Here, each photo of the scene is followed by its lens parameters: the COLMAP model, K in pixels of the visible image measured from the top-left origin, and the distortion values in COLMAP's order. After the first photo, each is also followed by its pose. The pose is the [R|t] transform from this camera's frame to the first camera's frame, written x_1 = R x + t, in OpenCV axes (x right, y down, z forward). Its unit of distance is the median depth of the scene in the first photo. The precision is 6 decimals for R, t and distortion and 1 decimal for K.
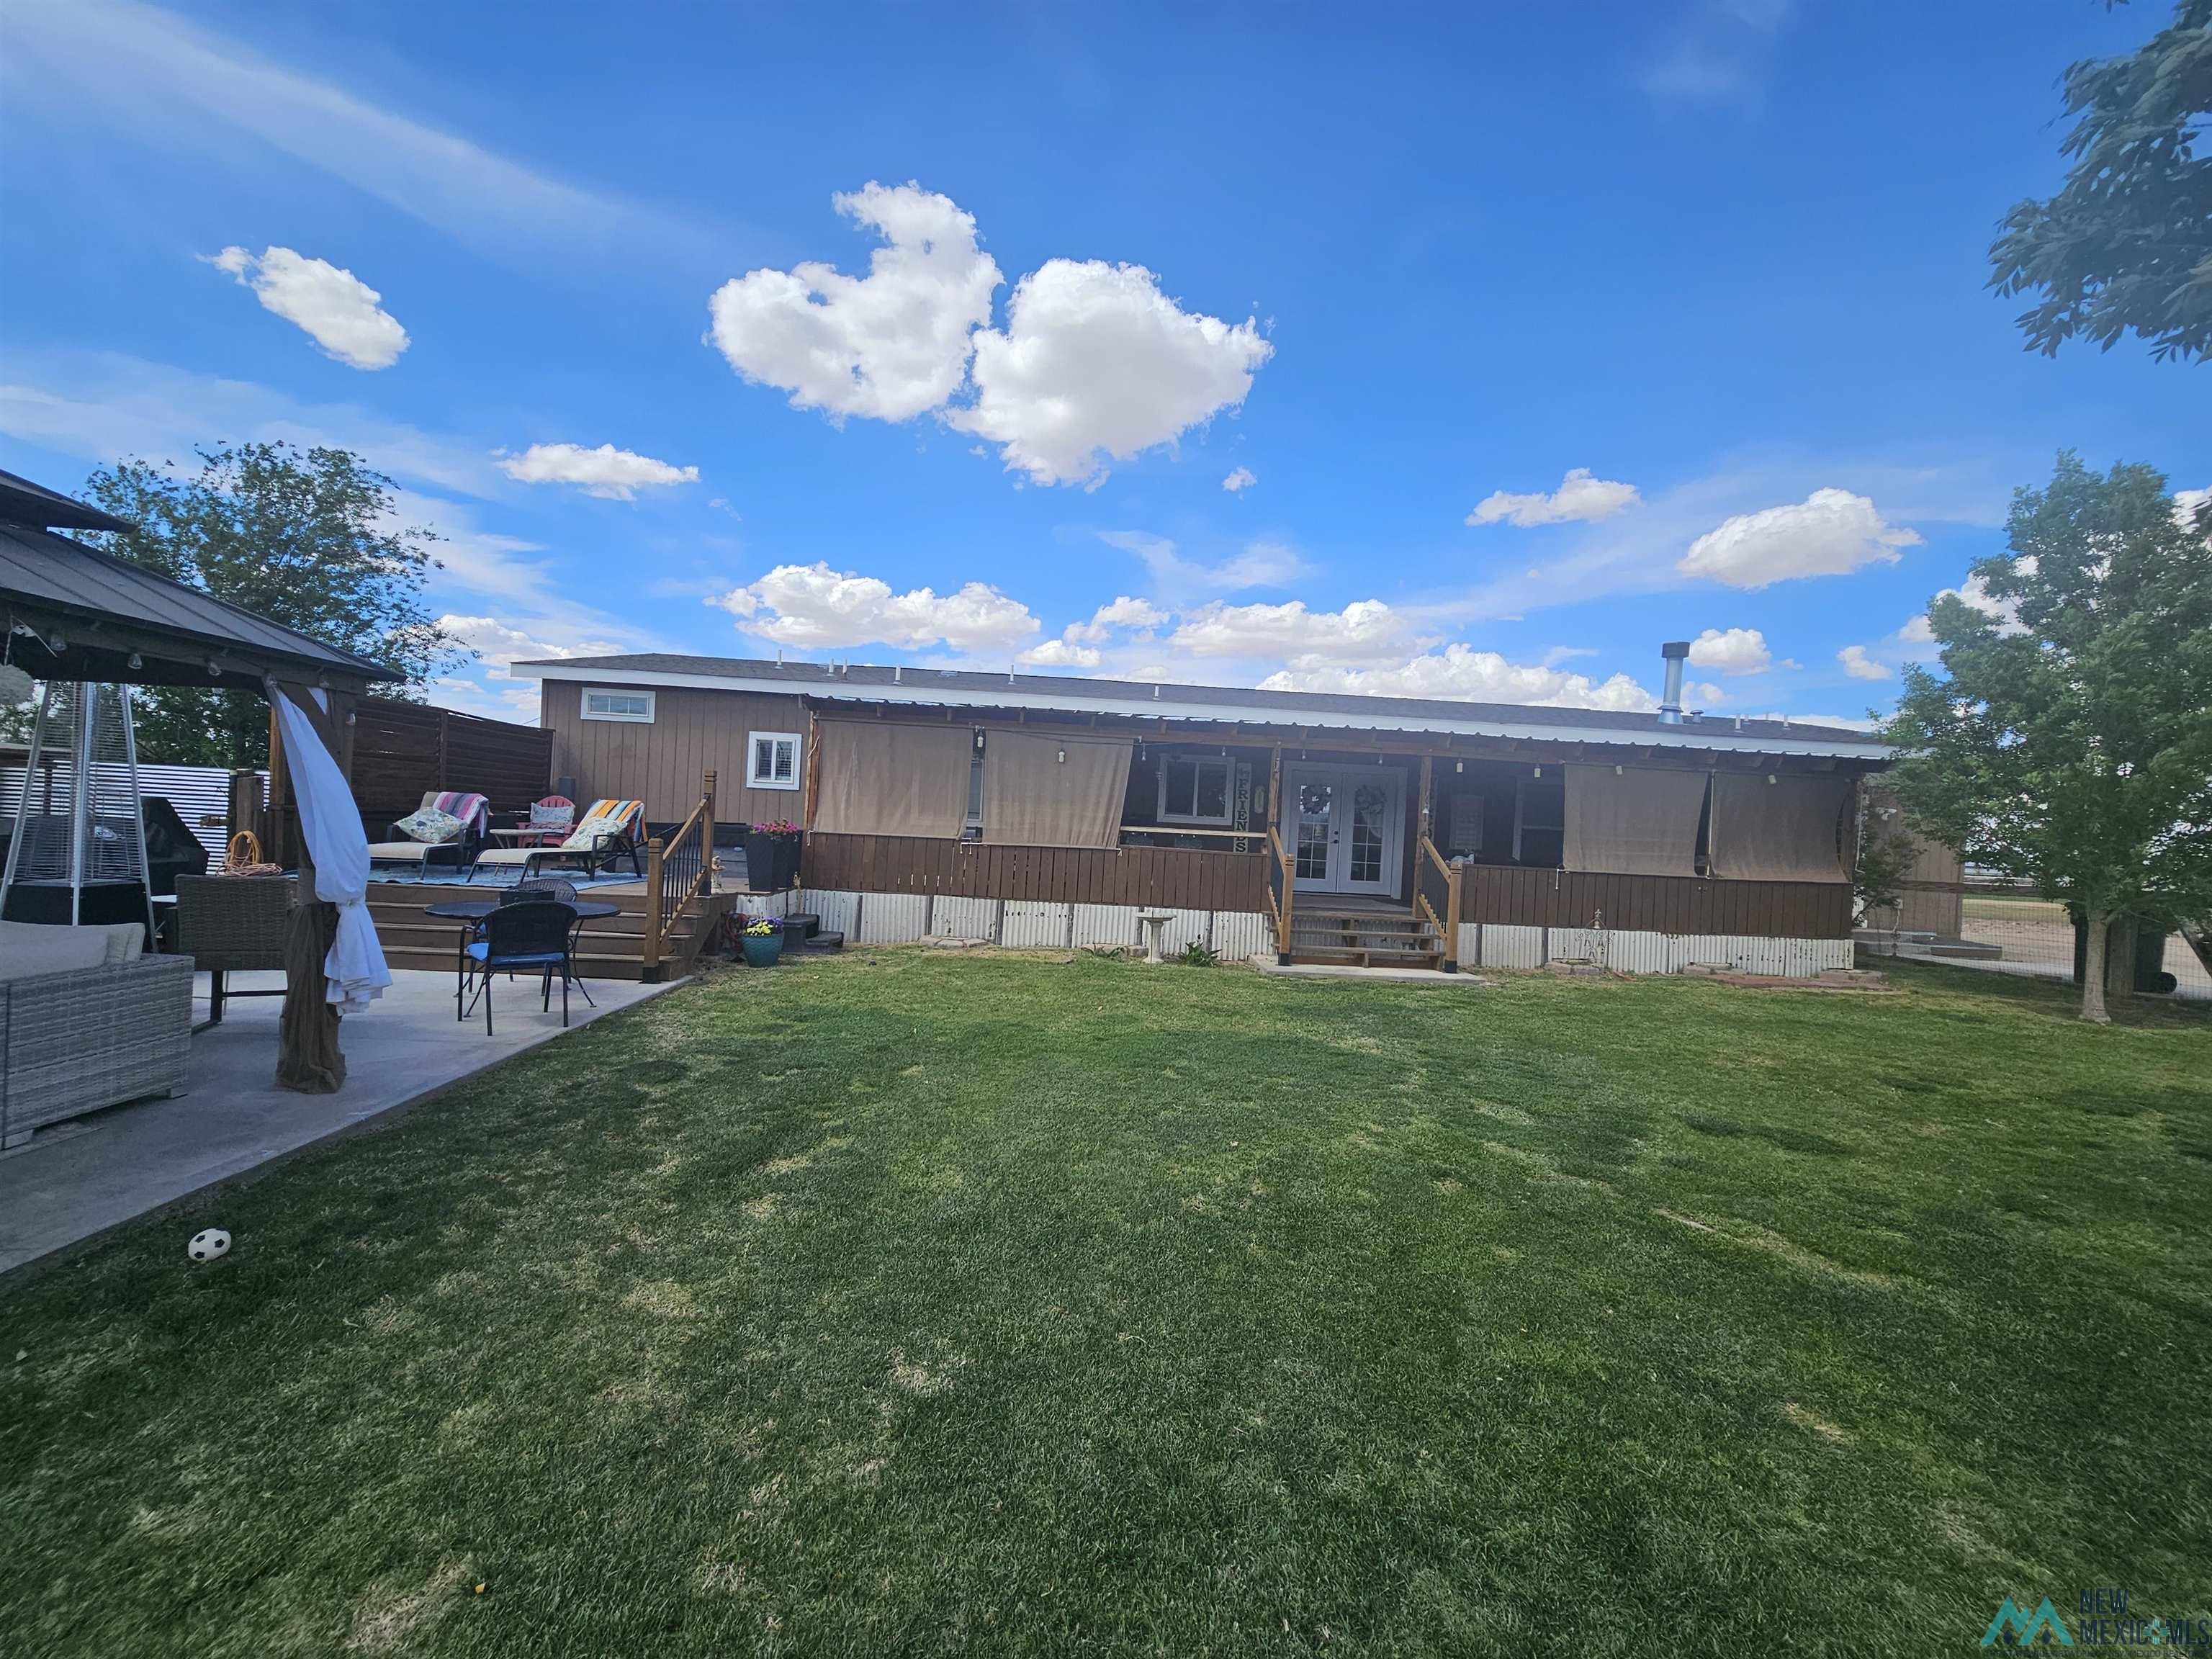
lens RADIAL K [[929.5, 0, 1097.6], [0, 929.5, 841.7], [0, 0, 1]] dist [0.001505, 0.000484]
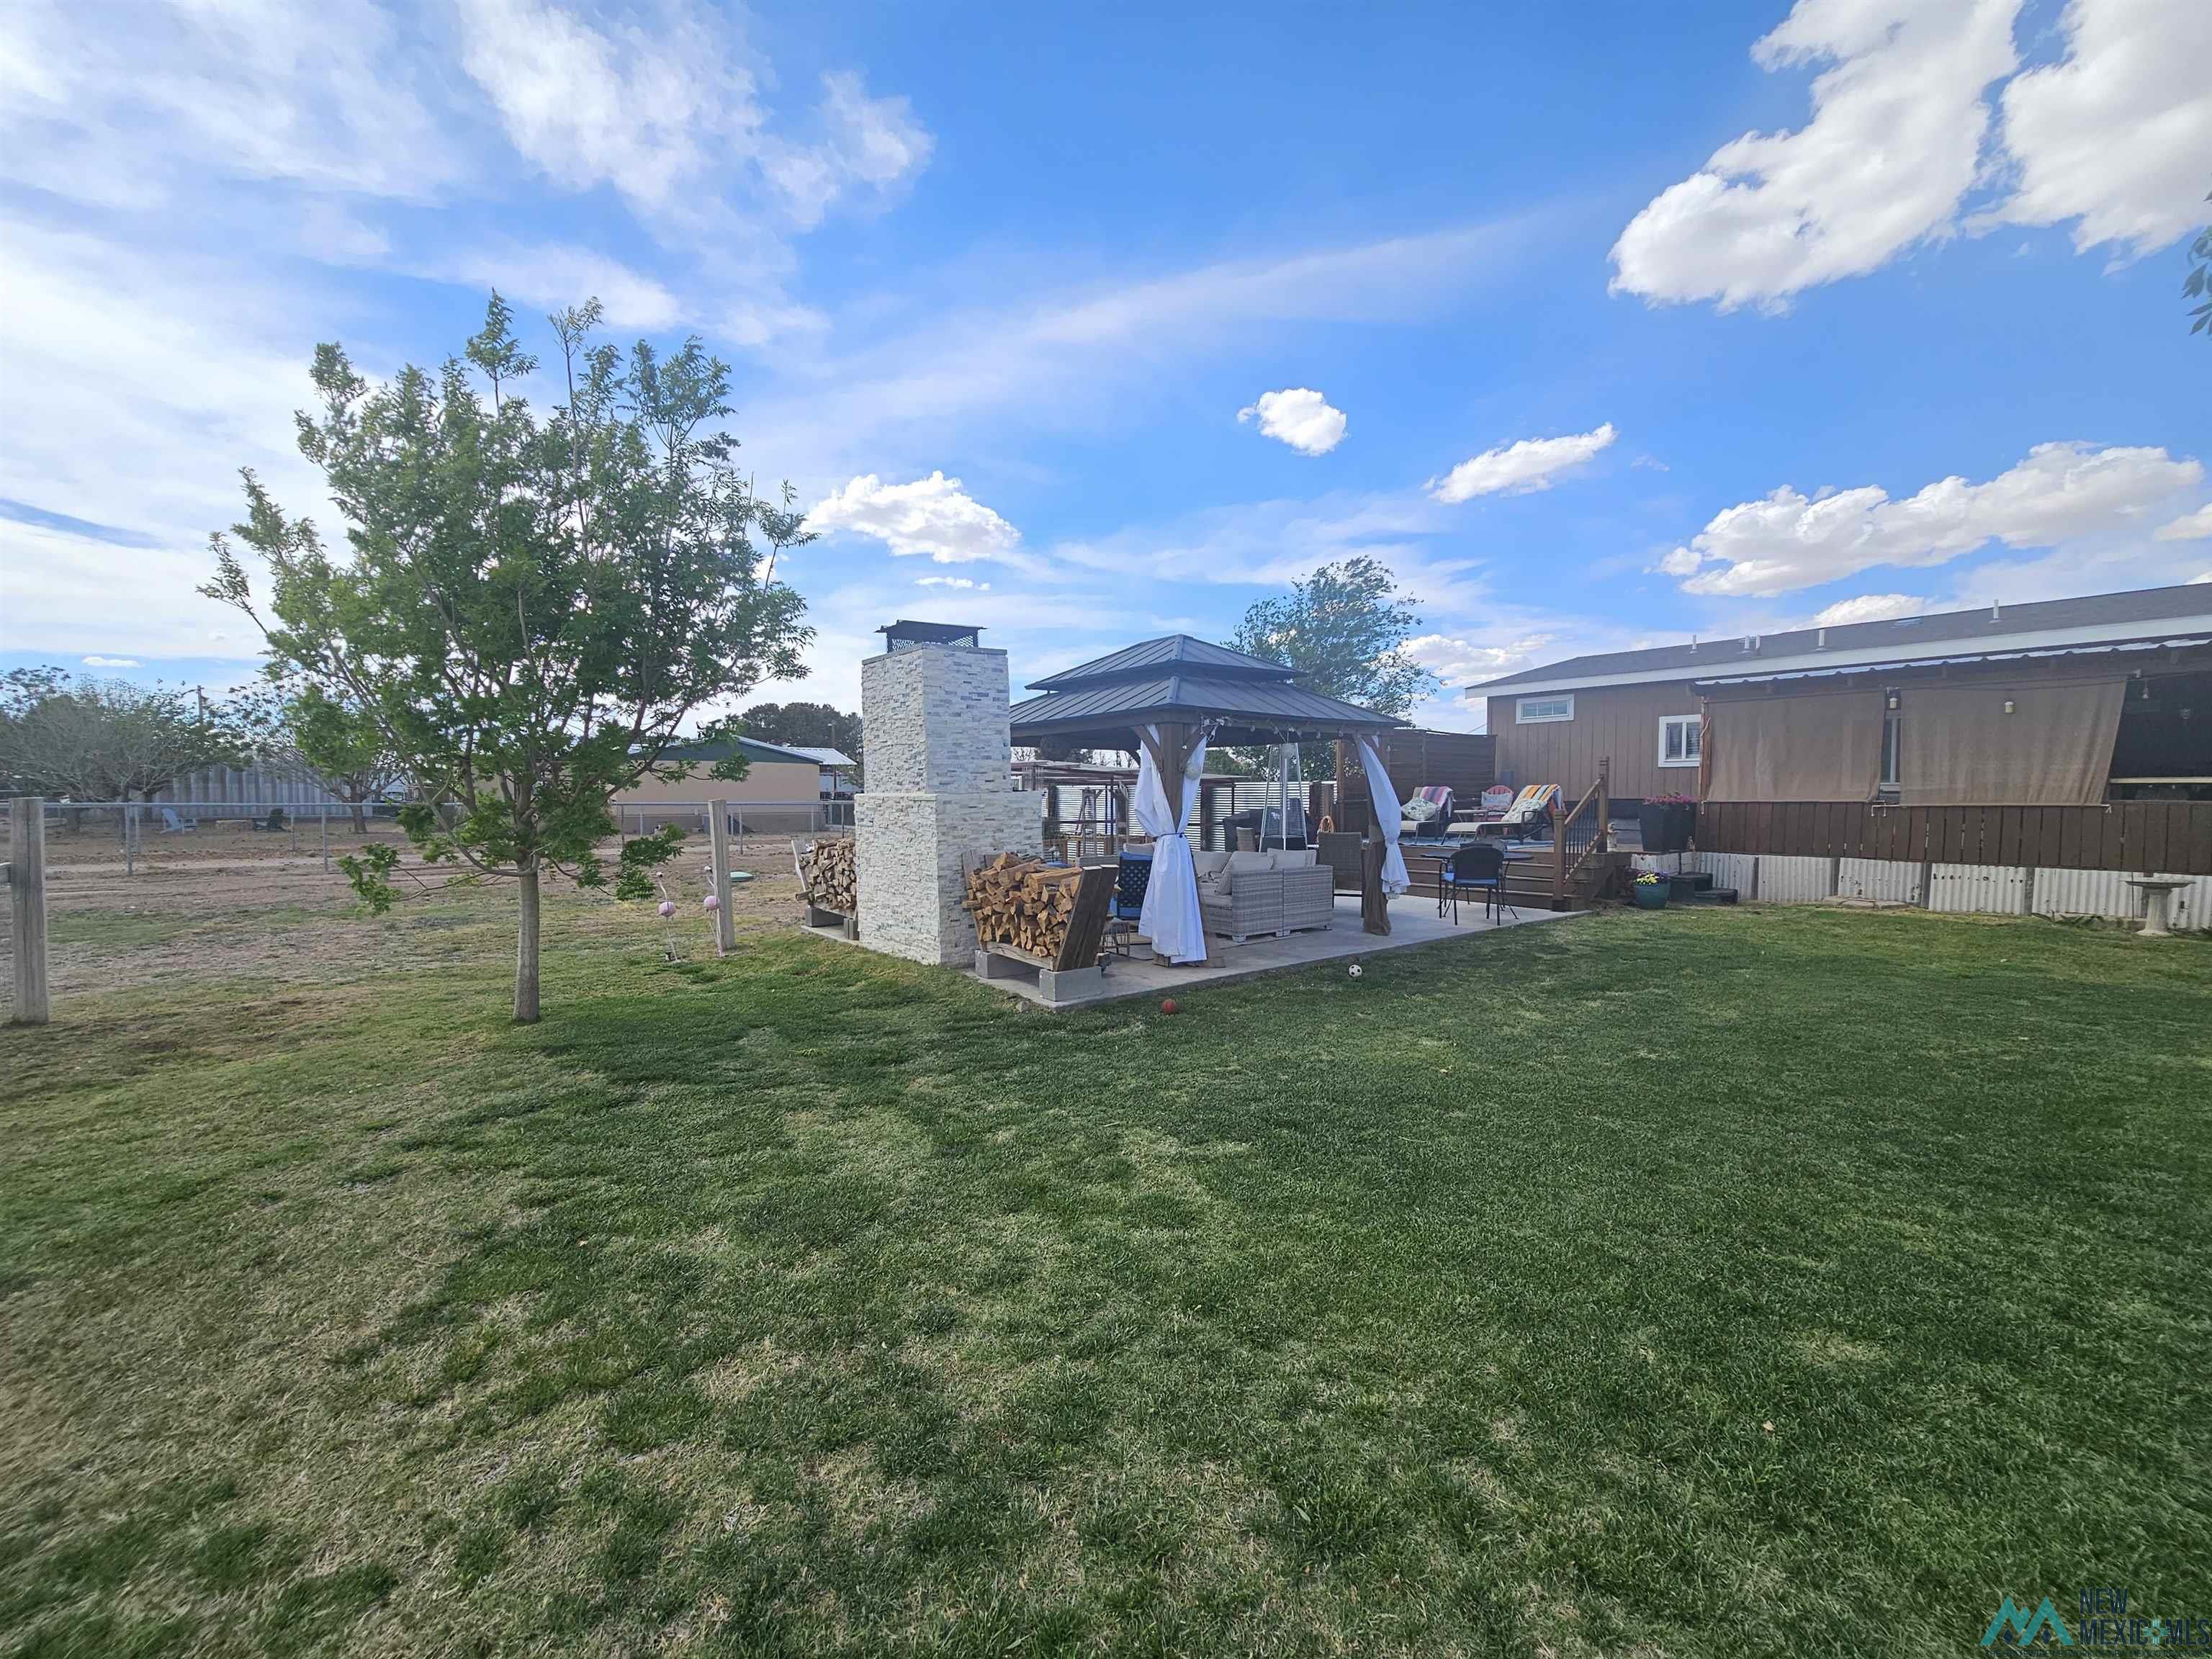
lens RADIAL K [[929.5, 0, 1097.6], [0, 929.5, 841.7], [0, 0, 1]] dist [0.001505, 0.000484]
pose [[0.584344, -0.013046, -0.811401, 0.183754], [0.024486, 0.999699, 0.001560, 0.018420], [0.811136, -0.020779, 0.584488, -0.278655]]
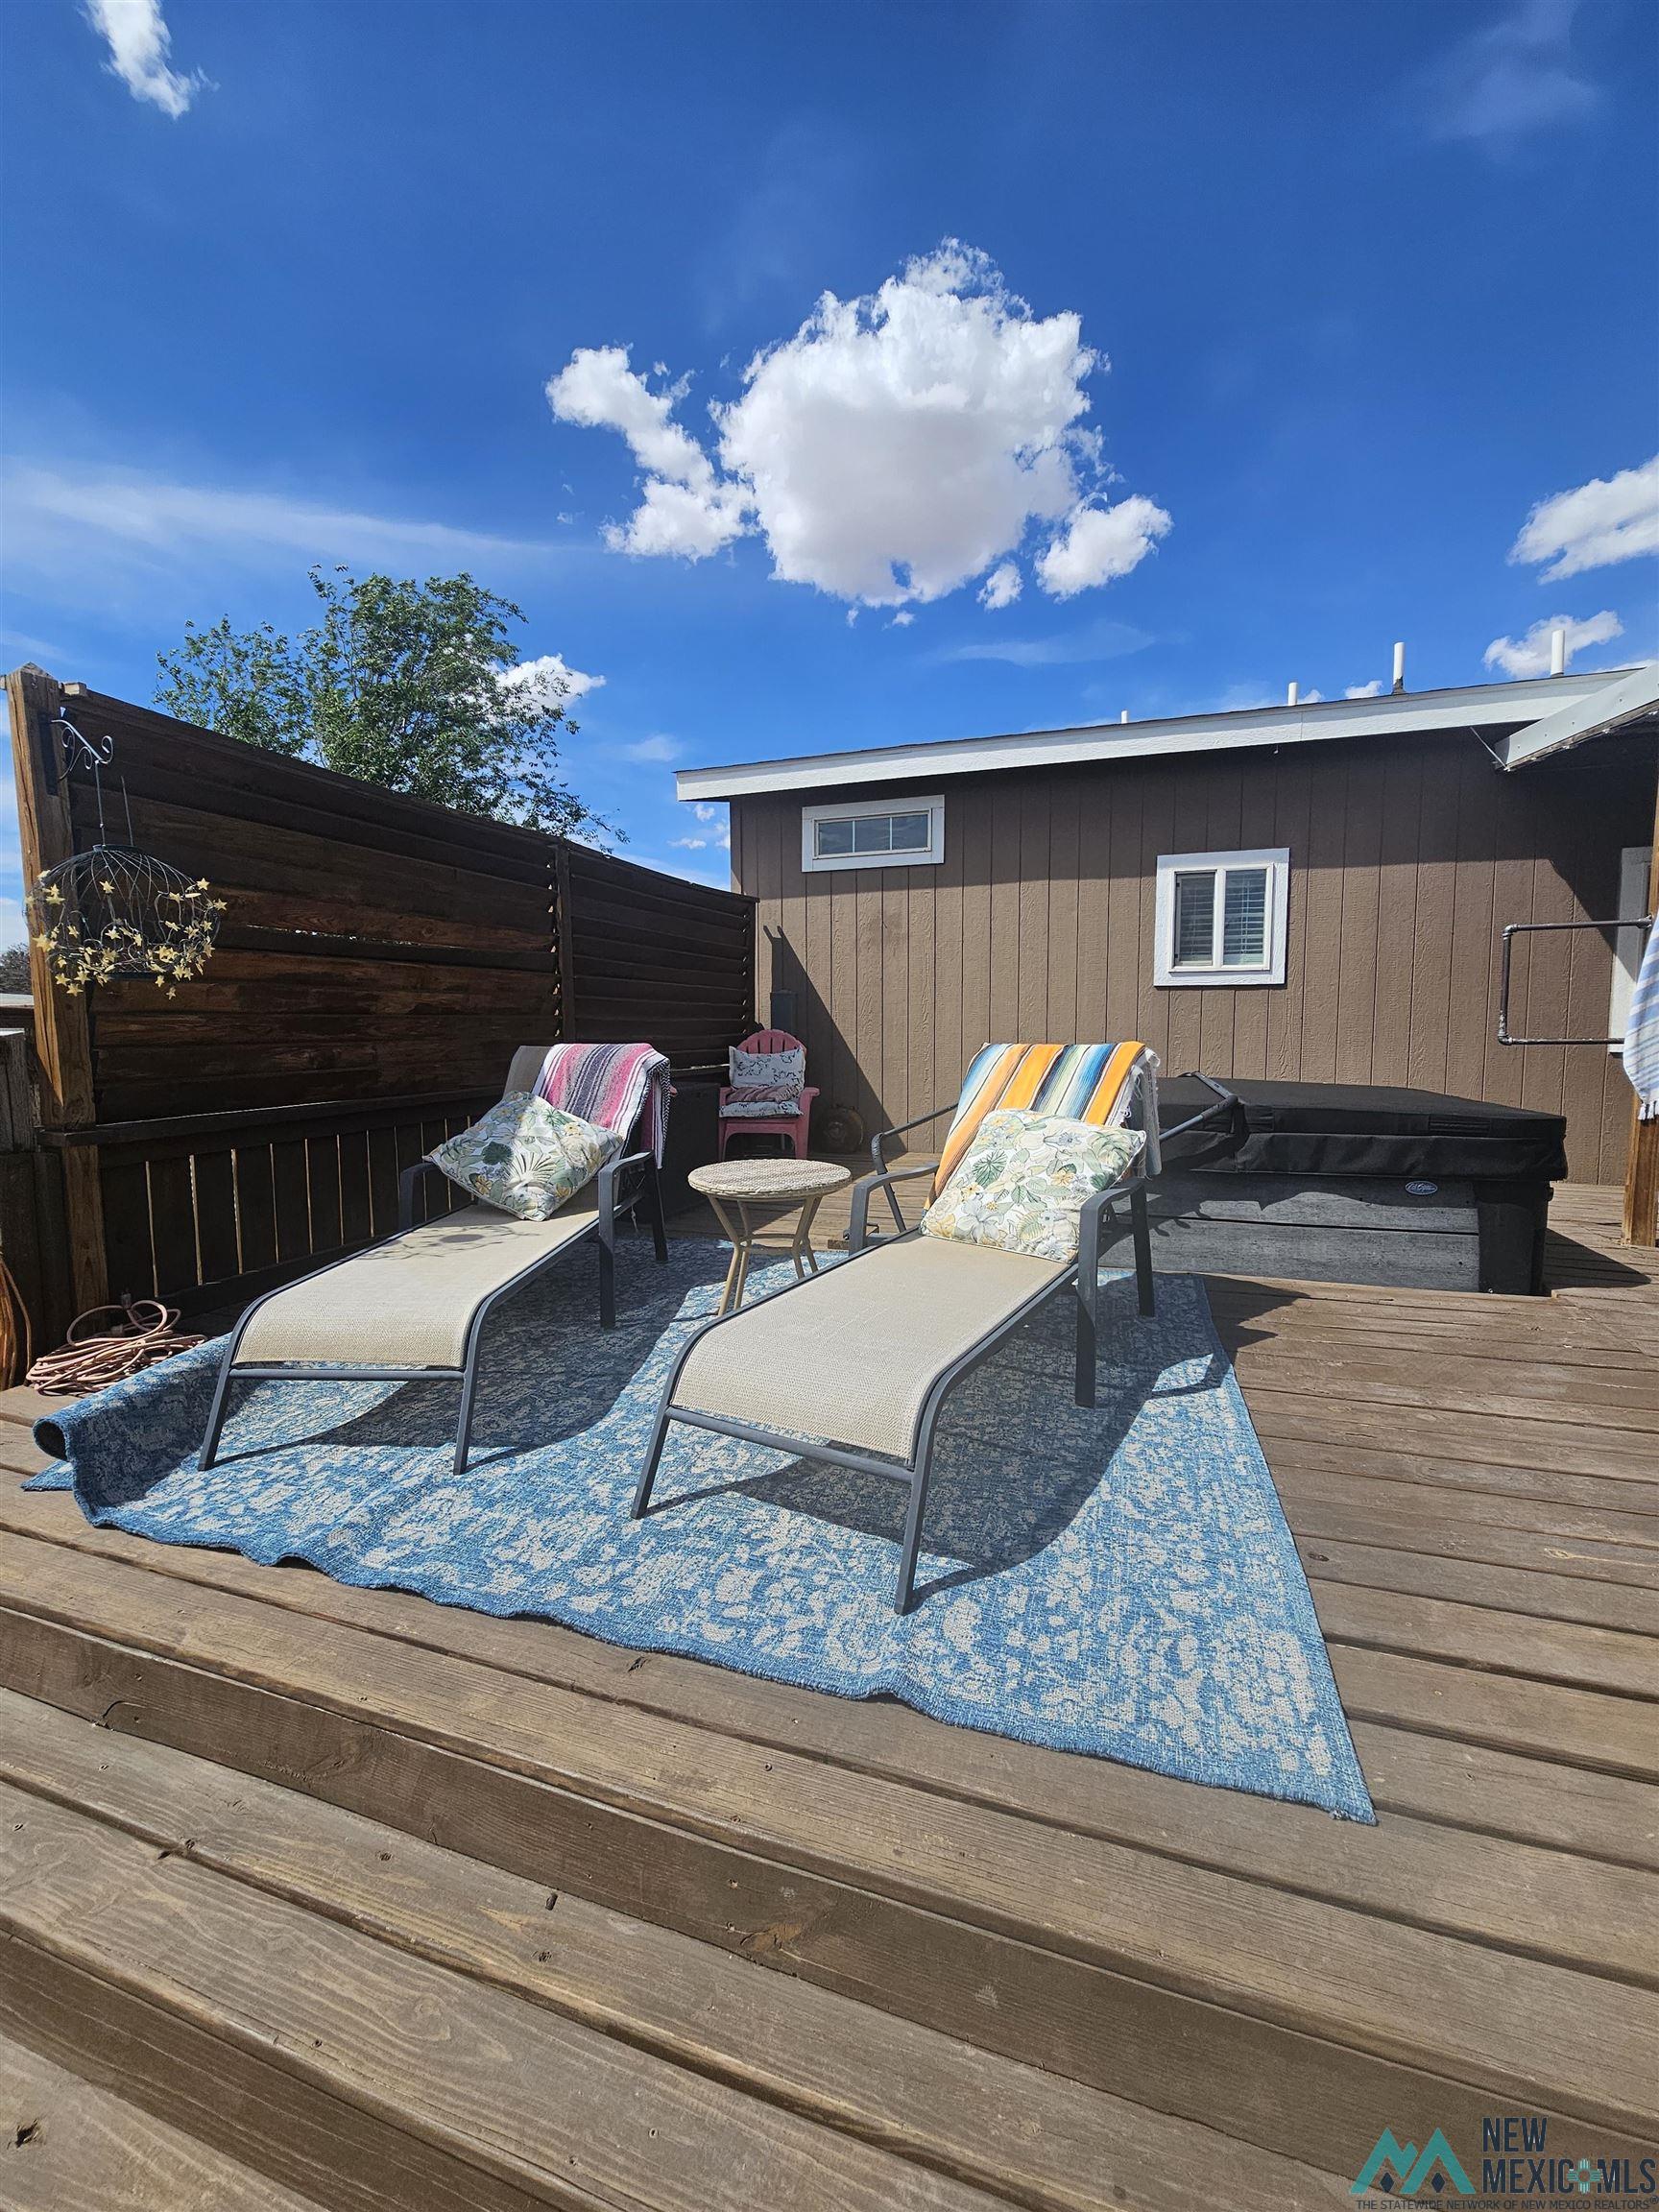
lens RADIAL K [[929.5, 0, 820.4], [0, 929.5, 1103.5], [0, 0, 1]] dist [0.001505, 0.000484]
pose [[0.924758, -0.023239, -0.379846, -0.472099], [0.046756, 0.997510, 0.052801, -0.044625], [0.377673, -0.066588, 0.923542, 0.701428]]
